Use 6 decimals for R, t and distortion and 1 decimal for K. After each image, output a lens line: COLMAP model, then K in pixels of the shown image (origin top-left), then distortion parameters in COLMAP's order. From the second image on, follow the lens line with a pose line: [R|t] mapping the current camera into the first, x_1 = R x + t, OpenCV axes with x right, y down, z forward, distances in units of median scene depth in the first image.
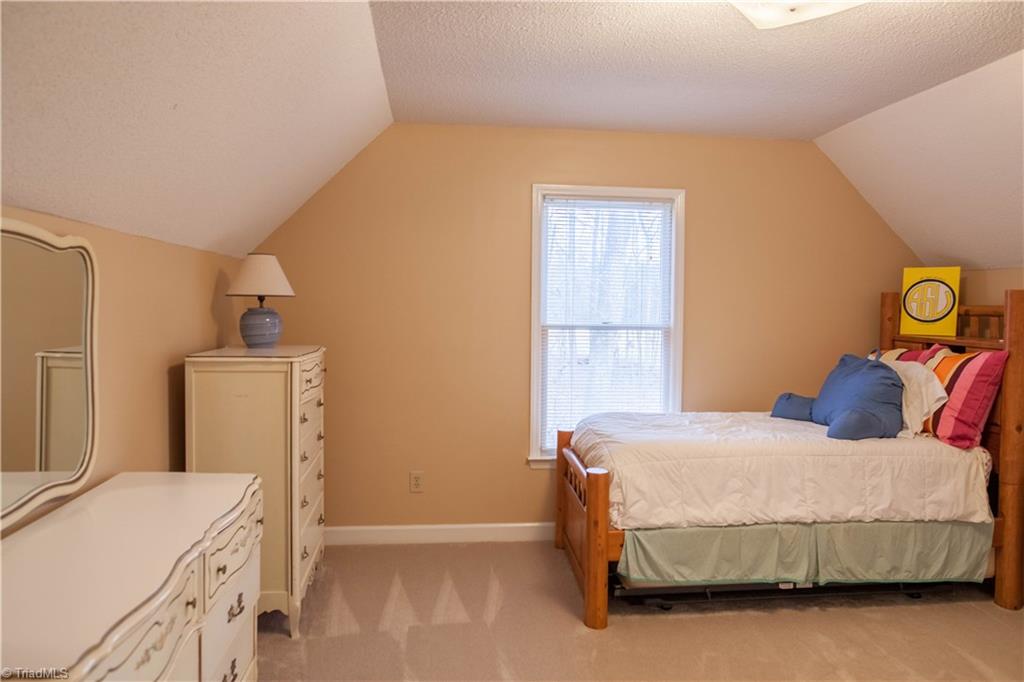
lens RADIAL K [[717.8, 0, 512.0], [0, 717.8, 341.0], [0, 0, 1]] dist [-0.007909, -0.001131]
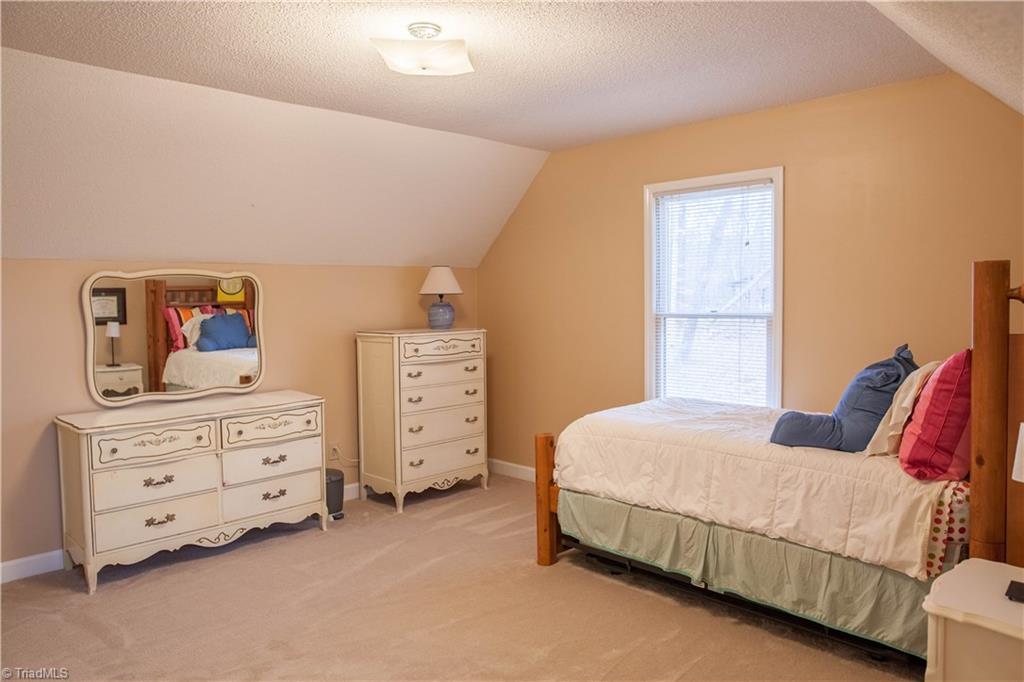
lens RADIAL K [[717.8, 0, 512.0], [0, 717.8, 341.0], [0, 0, 1]] dist [-0.007909, -0.001131]
pose [[0.609532, 0.029020, -0.792230, 0.984508], [-0.018098, 0.999579, 0.022691, -0.002151], [0.792555, 0.000507, 0.609800, 0.212947]]
